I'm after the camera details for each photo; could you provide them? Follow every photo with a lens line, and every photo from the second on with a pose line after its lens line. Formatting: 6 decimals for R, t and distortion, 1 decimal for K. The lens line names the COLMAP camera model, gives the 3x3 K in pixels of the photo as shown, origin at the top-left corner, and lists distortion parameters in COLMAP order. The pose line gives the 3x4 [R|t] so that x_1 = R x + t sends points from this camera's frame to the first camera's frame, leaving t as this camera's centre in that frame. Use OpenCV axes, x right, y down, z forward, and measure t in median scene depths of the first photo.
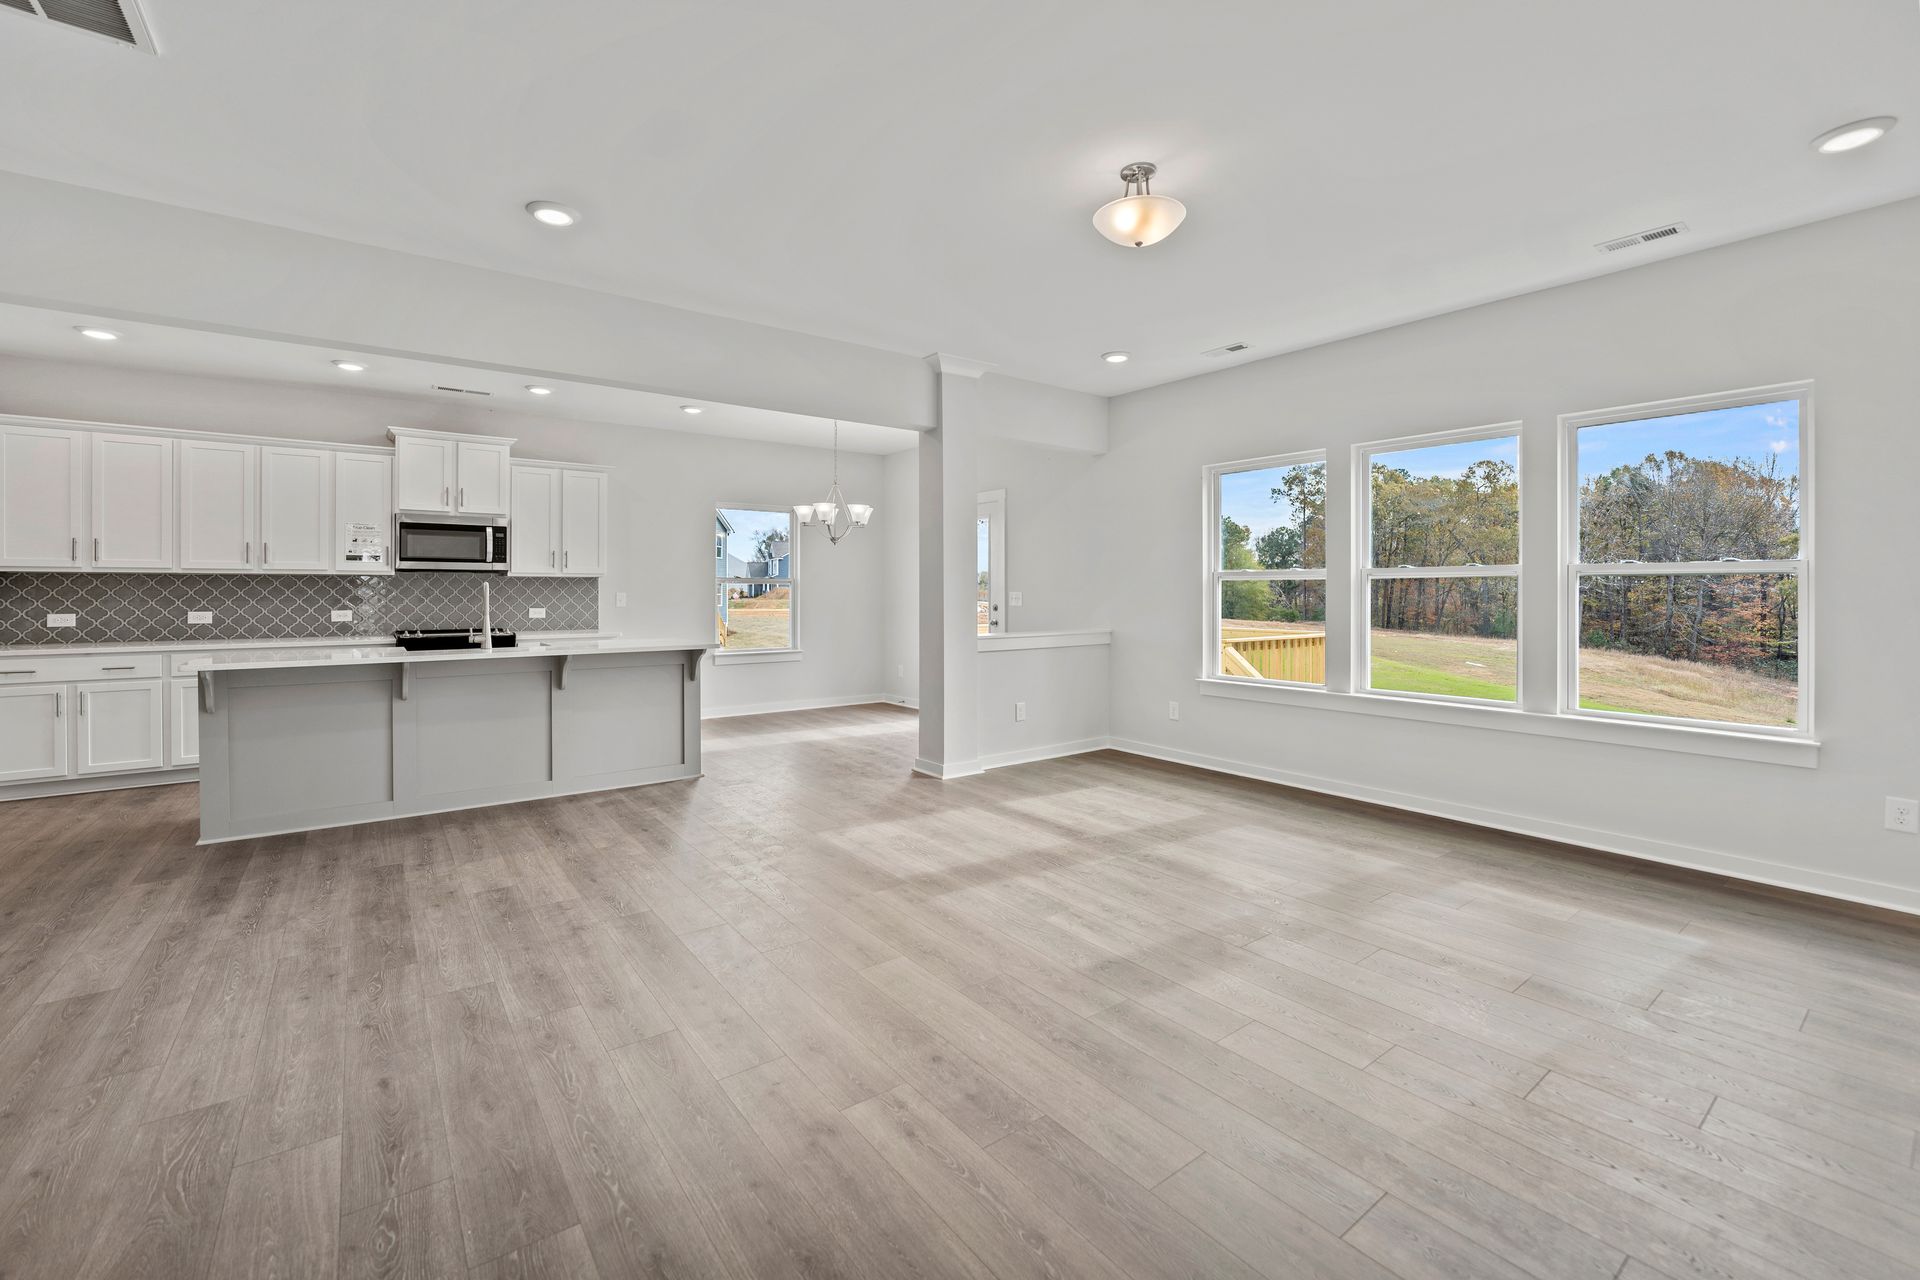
lens RADIAL K [[832.5, 0, 944.3], [0, 832.5, 583.8], [0, 0, 1]] dist [-0.012109, 0.000909]
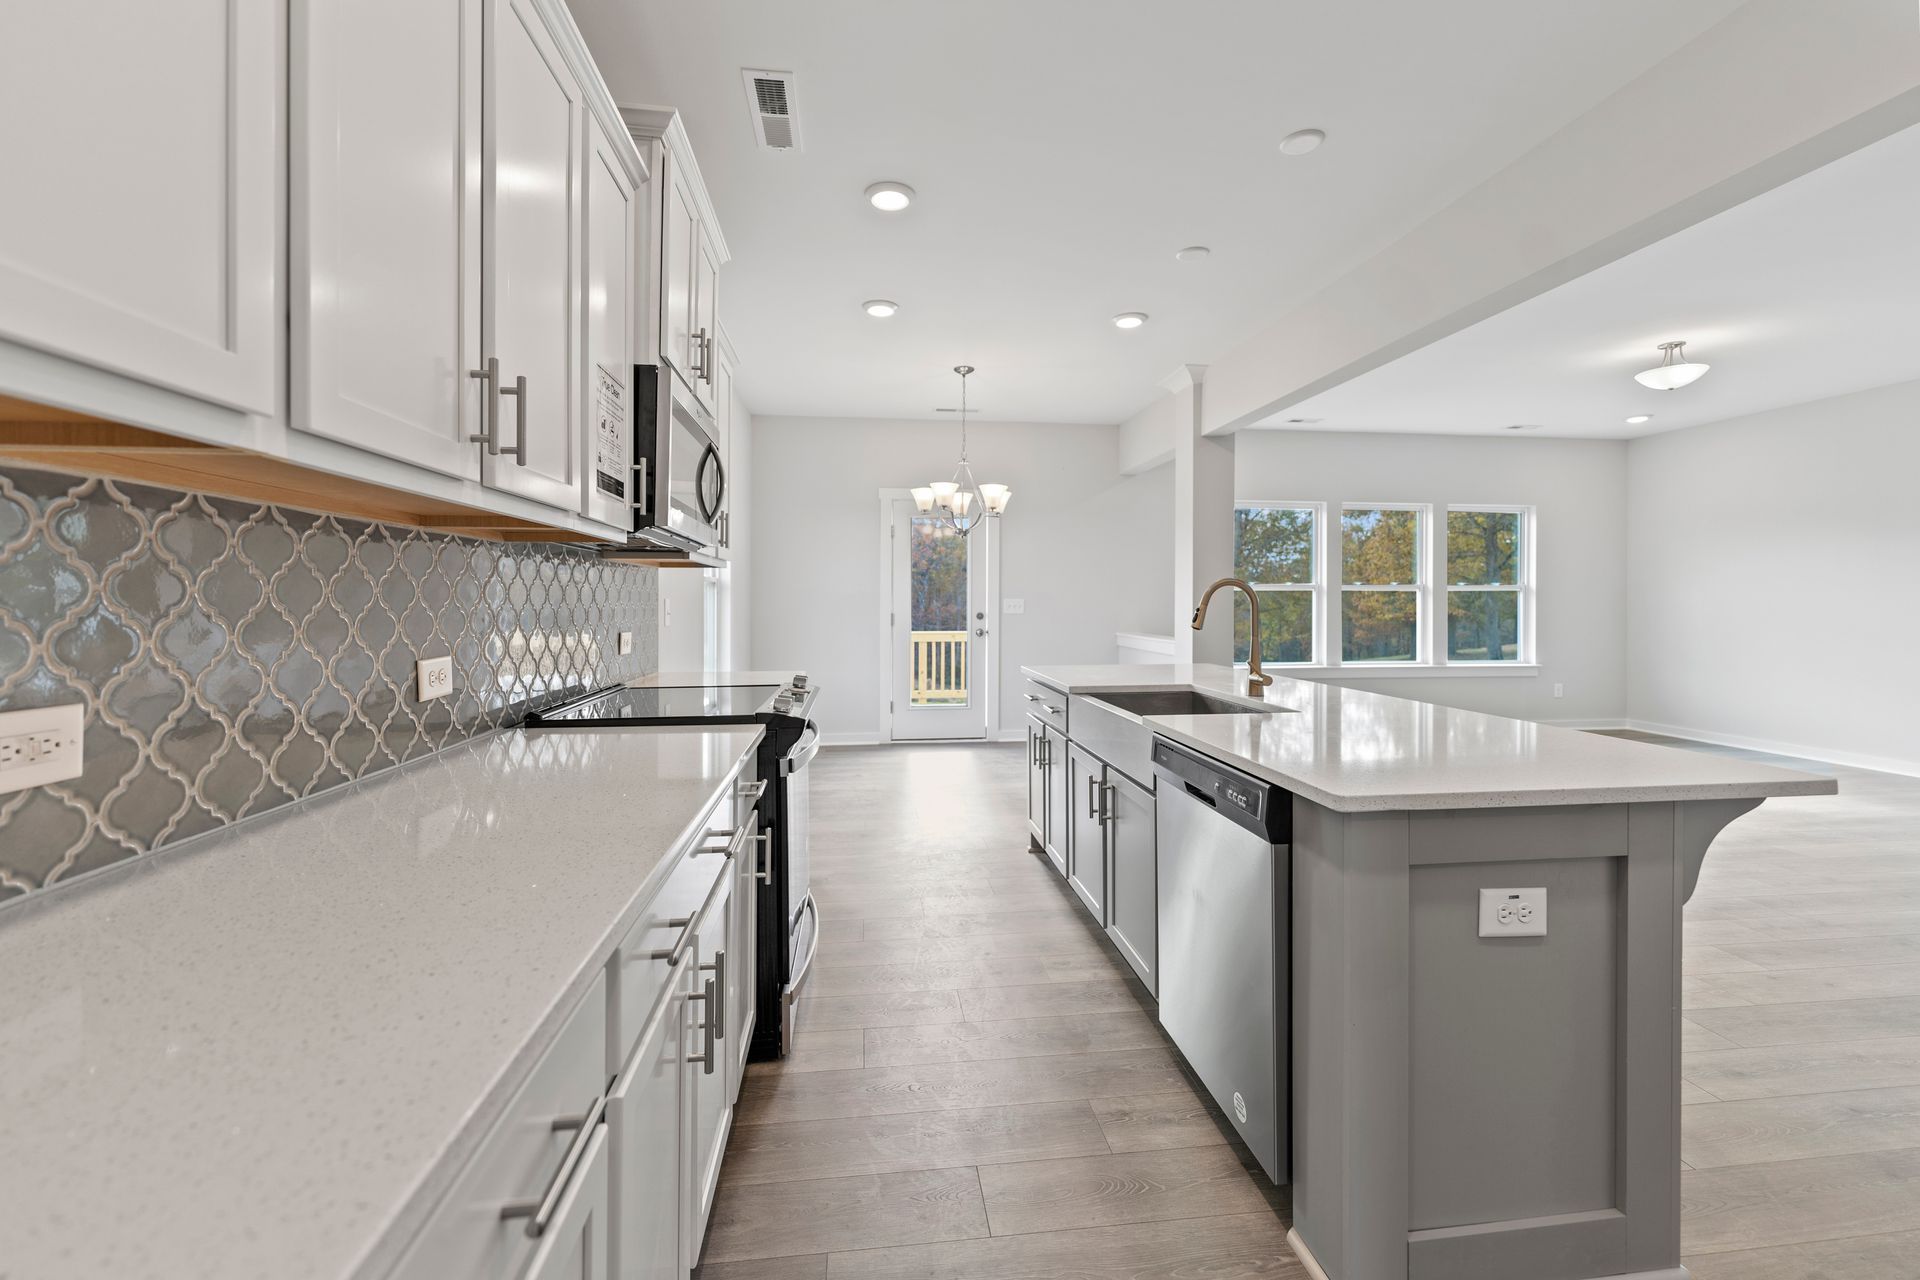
lens RADIAL K [[795.1, 0, 956.2], [0, 795.1, 605.1], [0, 0, 1]] dist [0.002212, 0.000458]
pose [[0.470651, -0.003402, 0.882313, -0.943337], [-0.010683, 0.999897, 0.009554, 0.010432], [-0.882255, -0.013922, 0.470567, 0.770347]]
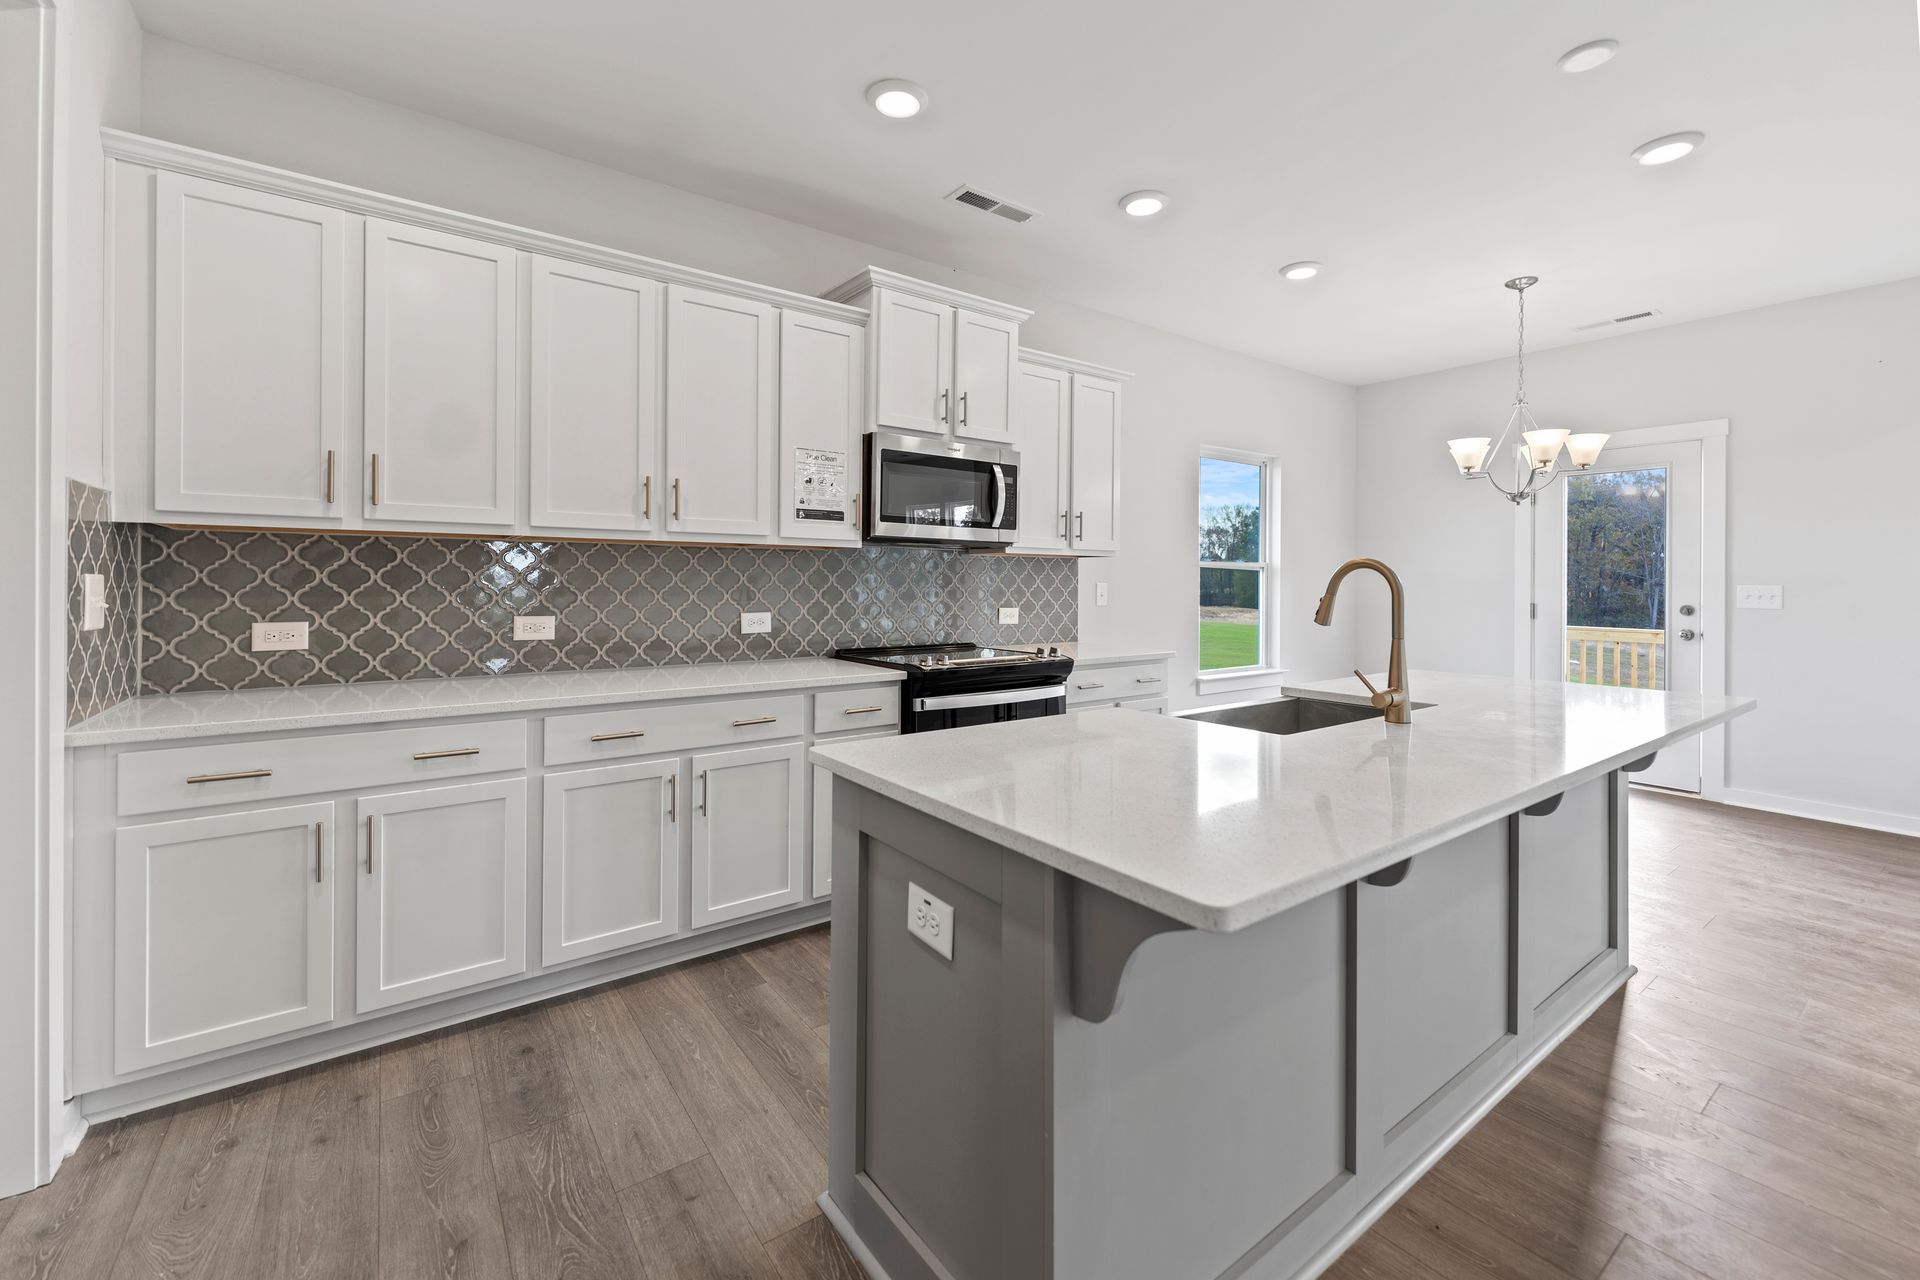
lens RADIAL K [[768.8, 0, 902.6], [0, 768.8, 578.2], [0, 0, 1]] dist [-0.000919, -0.000168]
pose [[0.999965, 0.005798, -0.005999, -0.671419], [-0.005778, 0.999978, 0.003319, 0.007608], [0.006018, -0.003284, 0.999976, 0.529628]]
